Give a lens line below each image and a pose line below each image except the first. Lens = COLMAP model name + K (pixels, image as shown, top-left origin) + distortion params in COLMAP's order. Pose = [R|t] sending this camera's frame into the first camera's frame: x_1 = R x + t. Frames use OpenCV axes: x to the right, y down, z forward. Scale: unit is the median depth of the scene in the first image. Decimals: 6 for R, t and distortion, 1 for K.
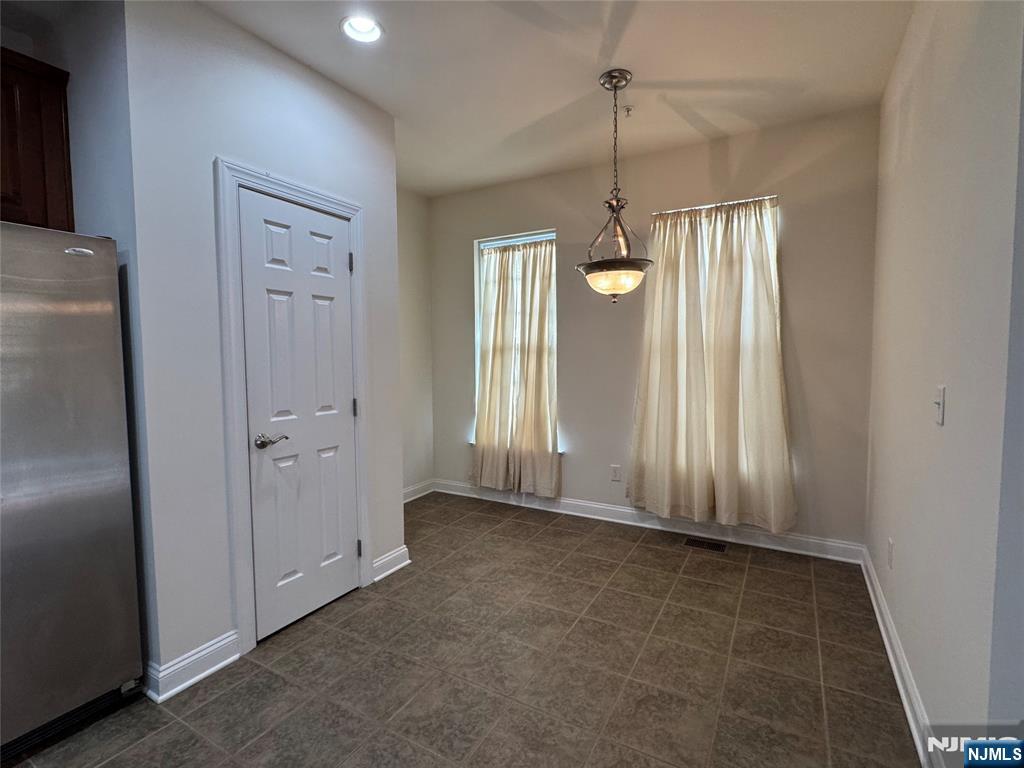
lens RADIAL K [[480.9, 0, 512.0], [0, 480.9, 384.0], [0, 0, 1]] dist [-0.005408, -0.000443]
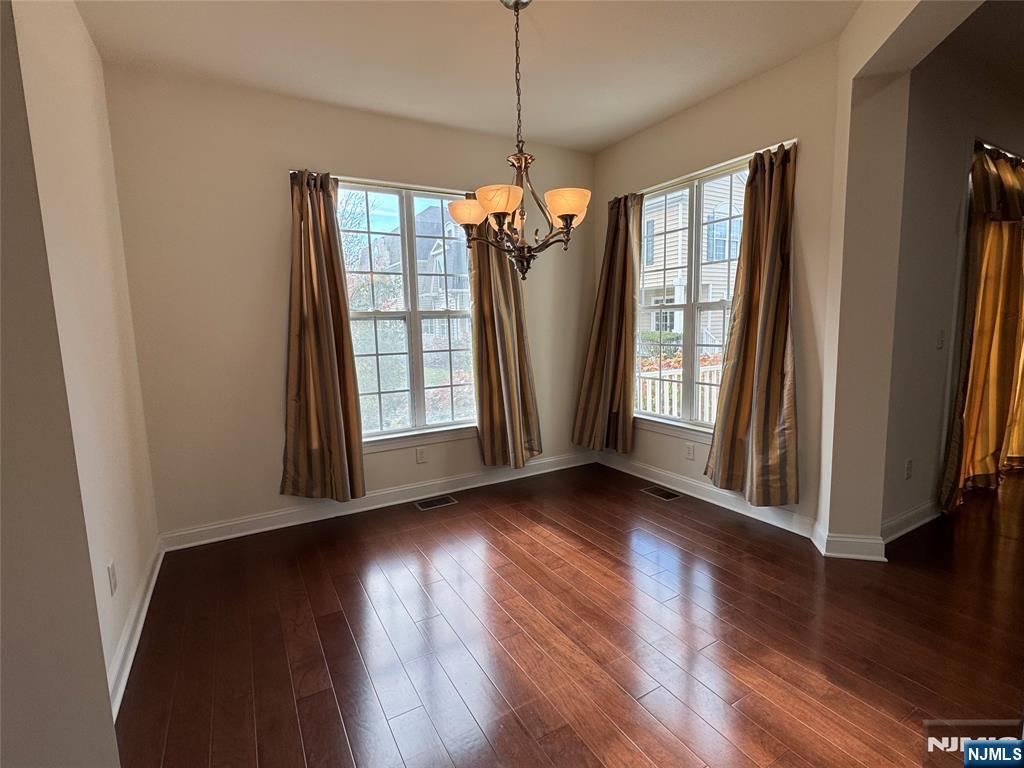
lens RADIAL K [[480.9, 0, 512.0], [0, 480.9, 384.0], [0, 0, 1]] dist [-0.005408, -0.000443]
pose [[0.497734, -0.104890, 0.860964, -2.971446], [0.079853, 0.993986, 0.074932, -0.047834], [-0.863646, 0.031454, 0.503117, 1.844817]]
